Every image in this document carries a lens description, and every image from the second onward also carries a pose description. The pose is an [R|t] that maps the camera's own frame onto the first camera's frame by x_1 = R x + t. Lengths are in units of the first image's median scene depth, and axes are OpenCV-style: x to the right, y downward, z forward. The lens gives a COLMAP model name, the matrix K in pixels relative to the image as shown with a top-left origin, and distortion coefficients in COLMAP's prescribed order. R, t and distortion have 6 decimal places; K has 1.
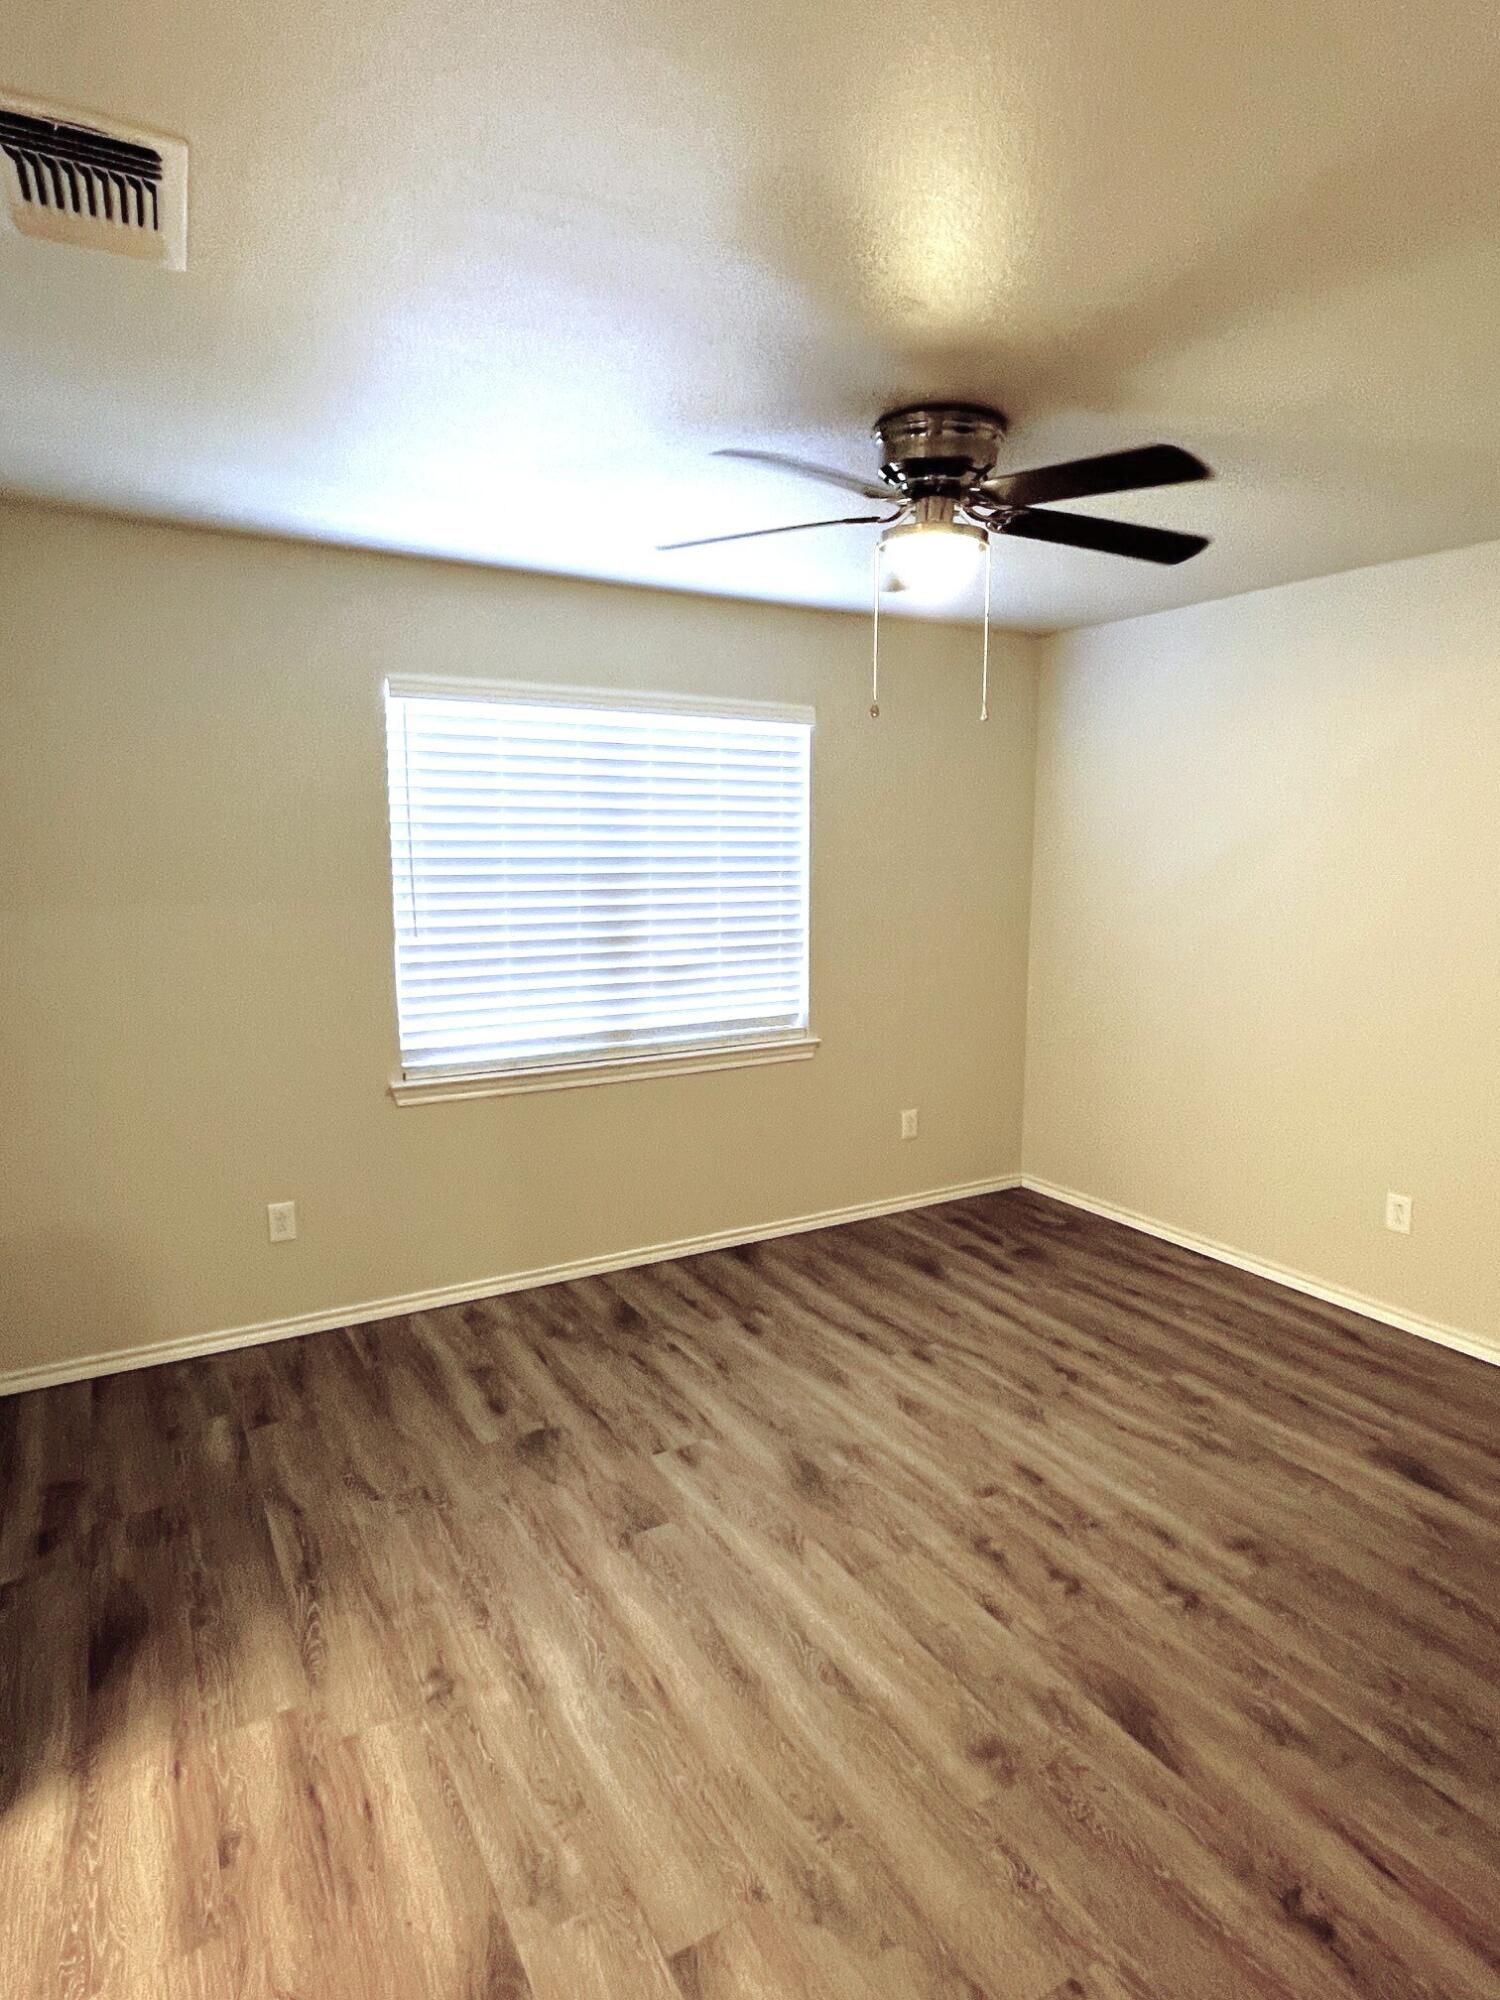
lens RADIAL K [[1100.6, 0, 744.8], [0, 1100.6, 994.7], [0, 0, 1]] dist [0.001901, -0.001548]
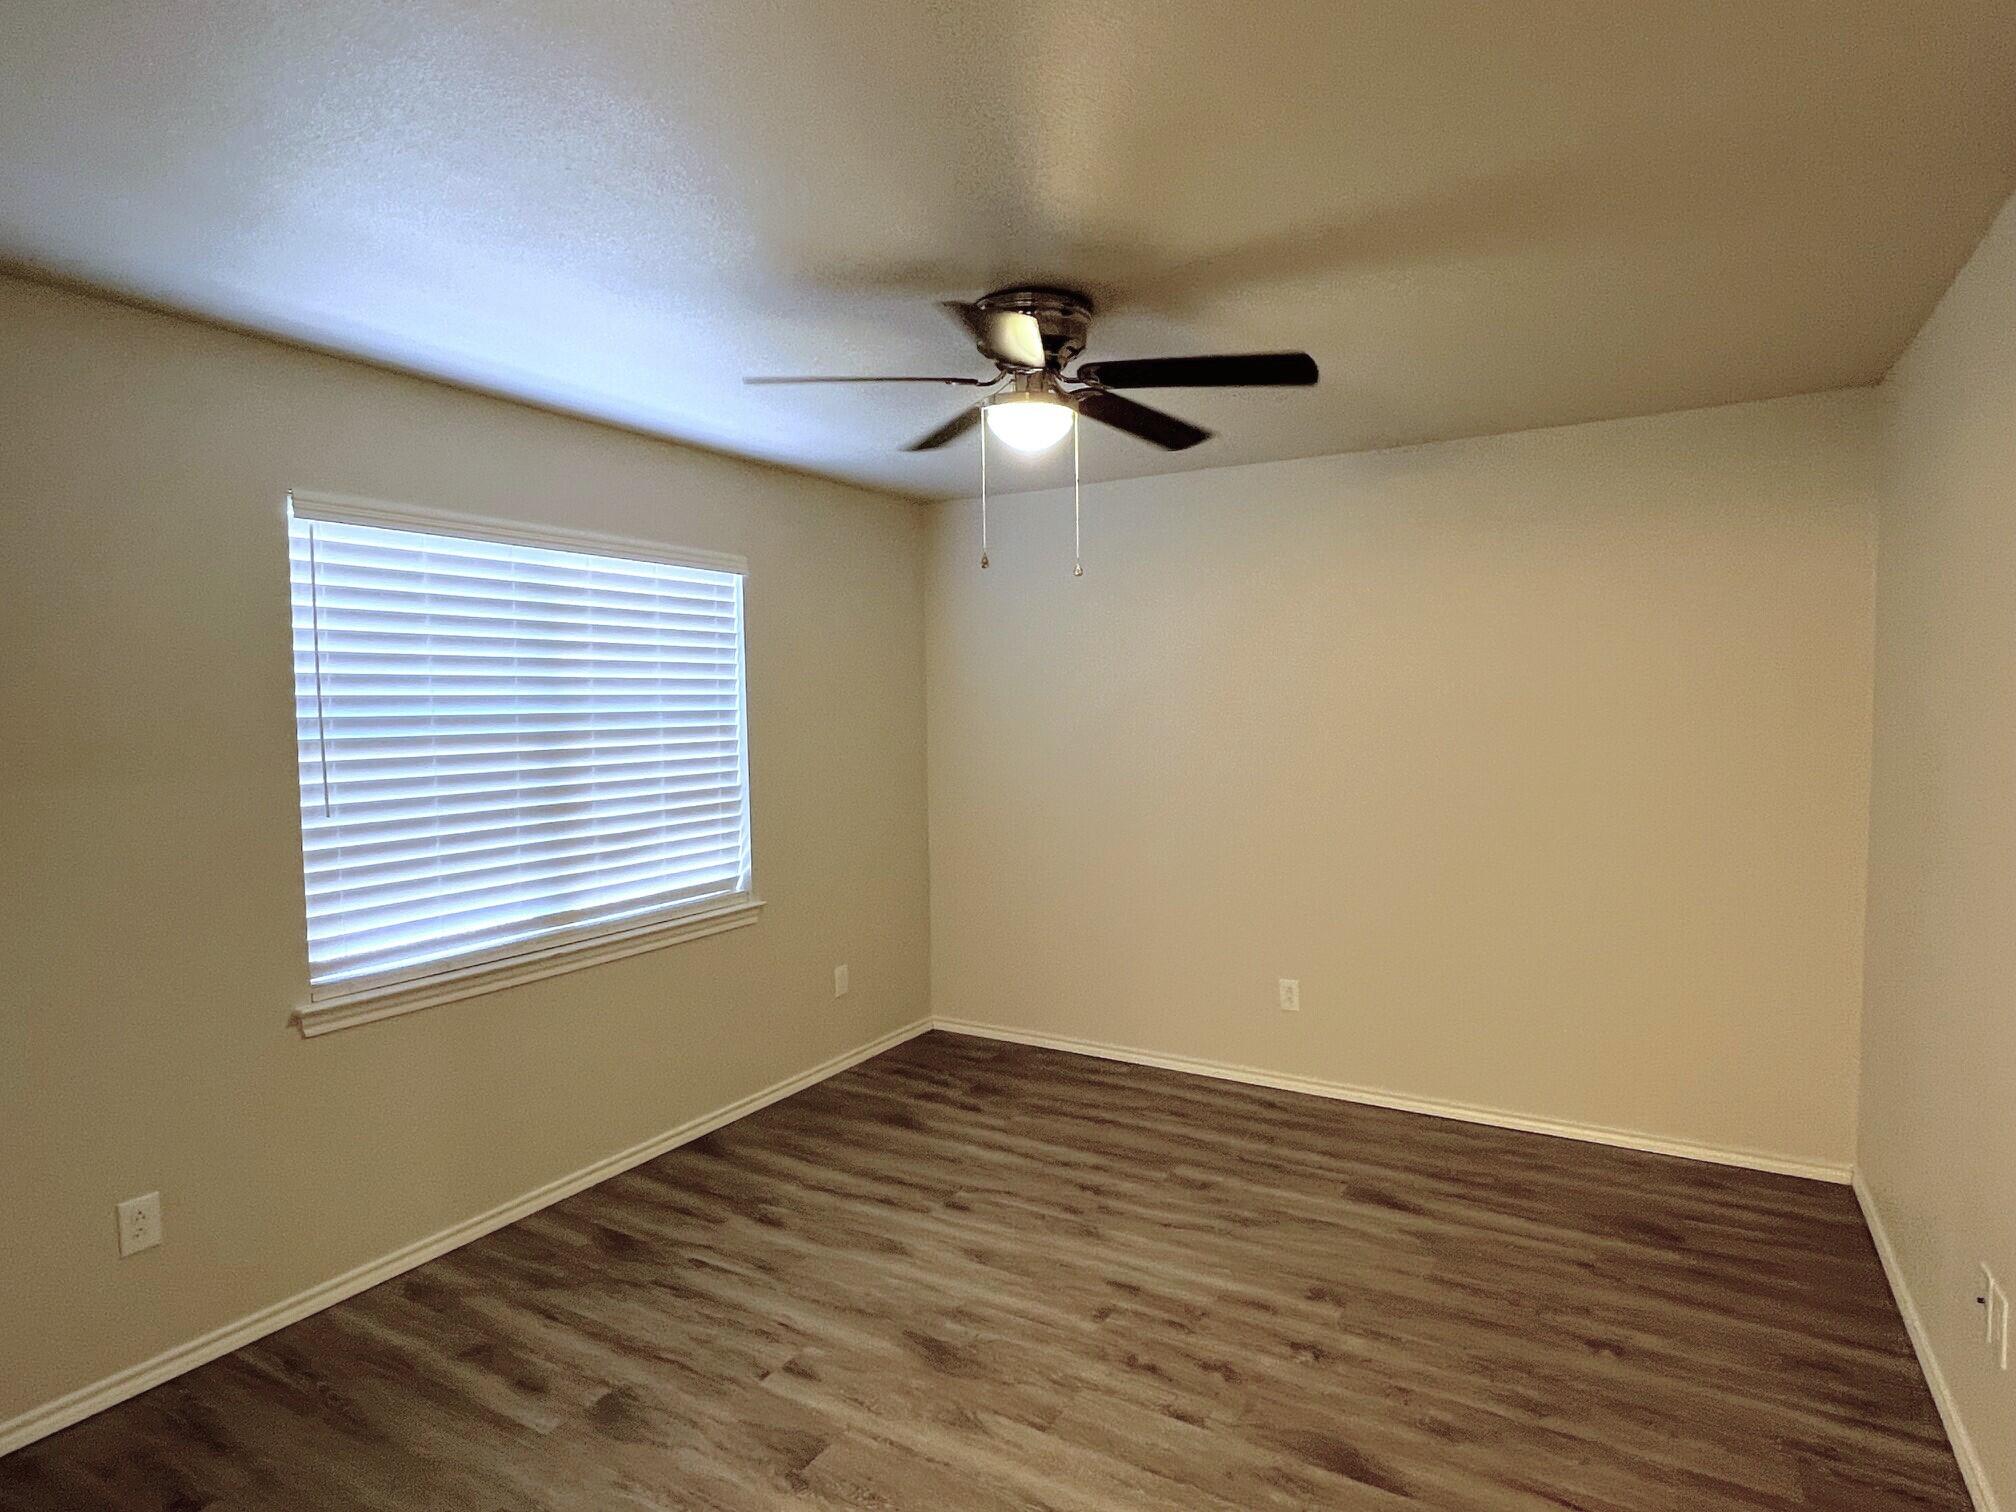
lens RADIAL K [[1109.4, 0, 997.5], [0, 1109.4, 762.2], [0, 0, 1]] dist [0.001901, -0.001548]
pose [[0.875153, -0.039189, 0.482256, -0.270121], [0.079616, 0.994792, -0.063642, -0.003075], [-0.477251, 0.094092, 0.873715, 0.070734]]
